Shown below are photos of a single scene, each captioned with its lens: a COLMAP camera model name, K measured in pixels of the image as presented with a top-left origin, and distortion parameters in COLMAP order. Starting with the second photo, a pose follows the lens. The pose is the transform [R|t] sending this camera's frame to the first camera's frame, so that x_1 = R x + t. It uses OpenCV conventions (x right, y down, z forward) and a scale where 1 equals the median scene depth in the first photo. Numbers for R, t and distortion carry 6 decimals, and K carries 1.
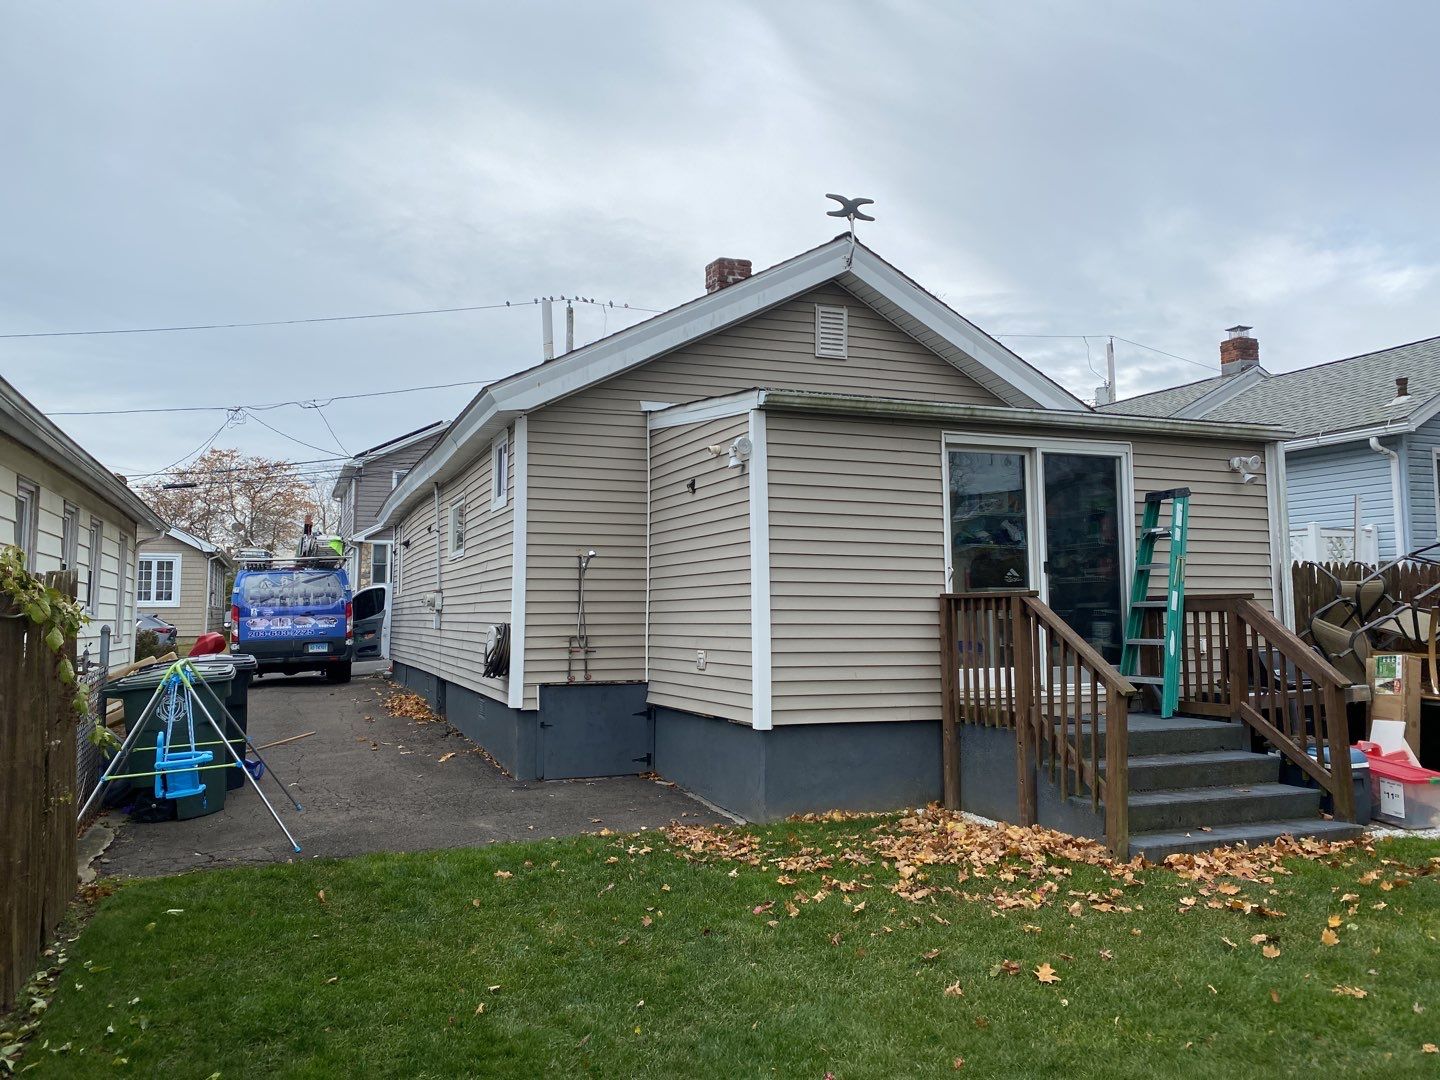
lens RADIAL K [[1104.5, 0, 716.5], [0, 1104.5, 536.1], [0, 0, 1]] dist [0.007887, -0.026025]
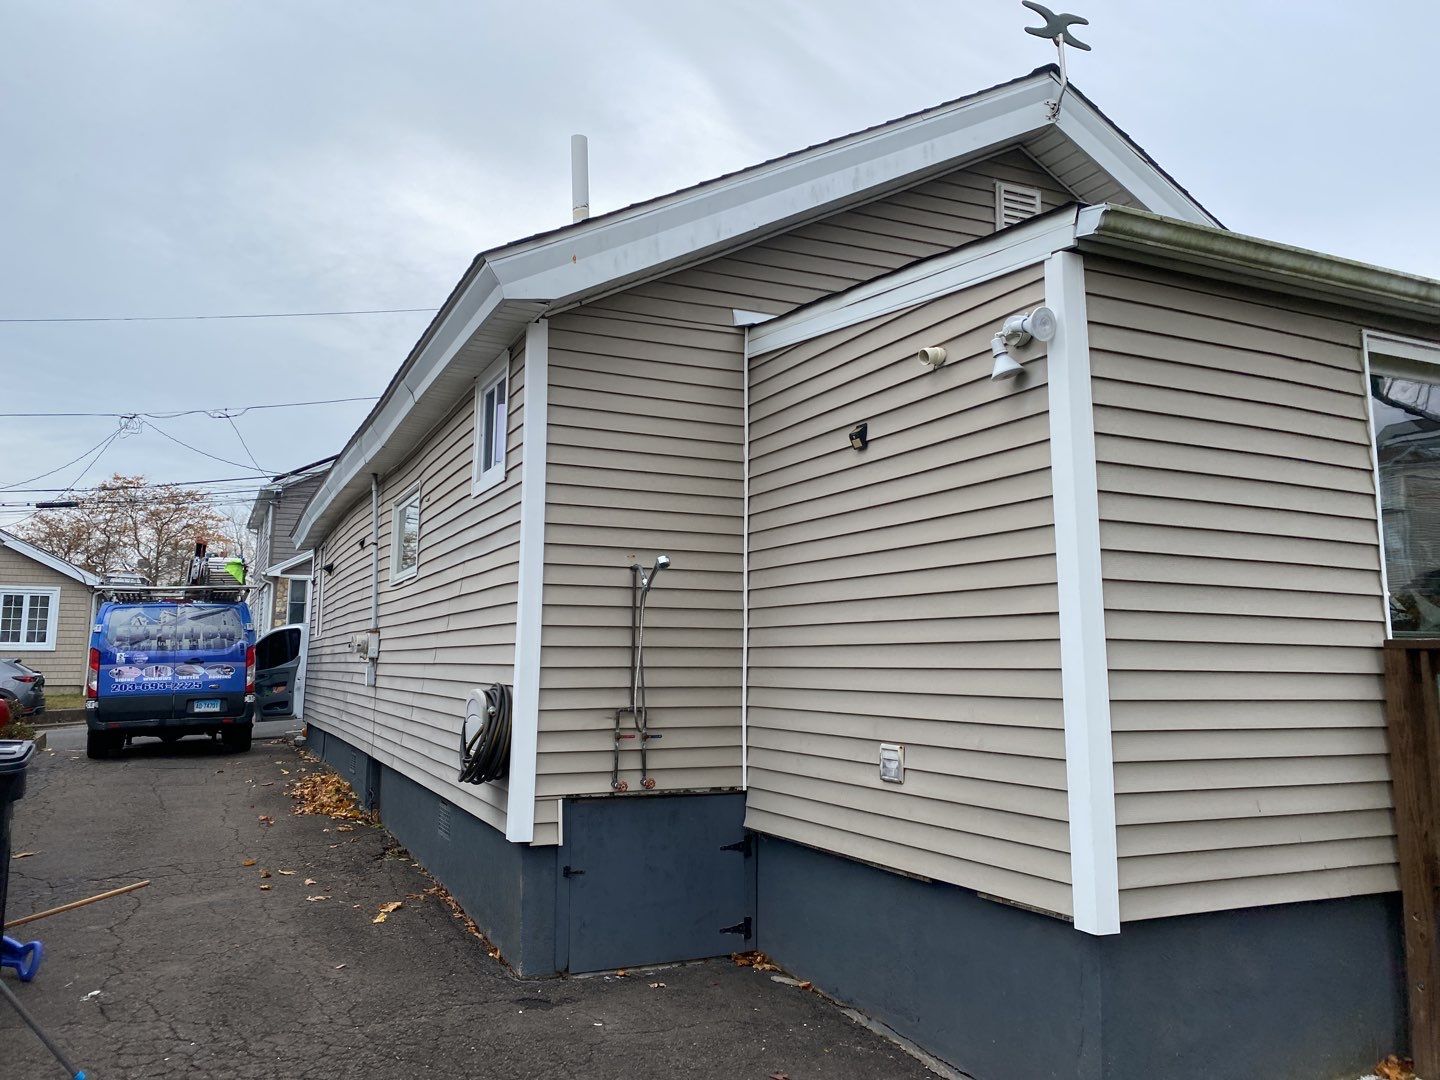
lens RADIAL K [[1104.5, 0, 685.8], [0, 1104.5, 531.2], [0, 0, 1]] dist [0.007887, -0.026025]
pose [[0.999209, 0.015687, 0.036536, -0.115460], [-0.013865, 0.998673, -0.049607, 0.026622], [-0.037266, 0.049061, 0.998100, 0.418246]]
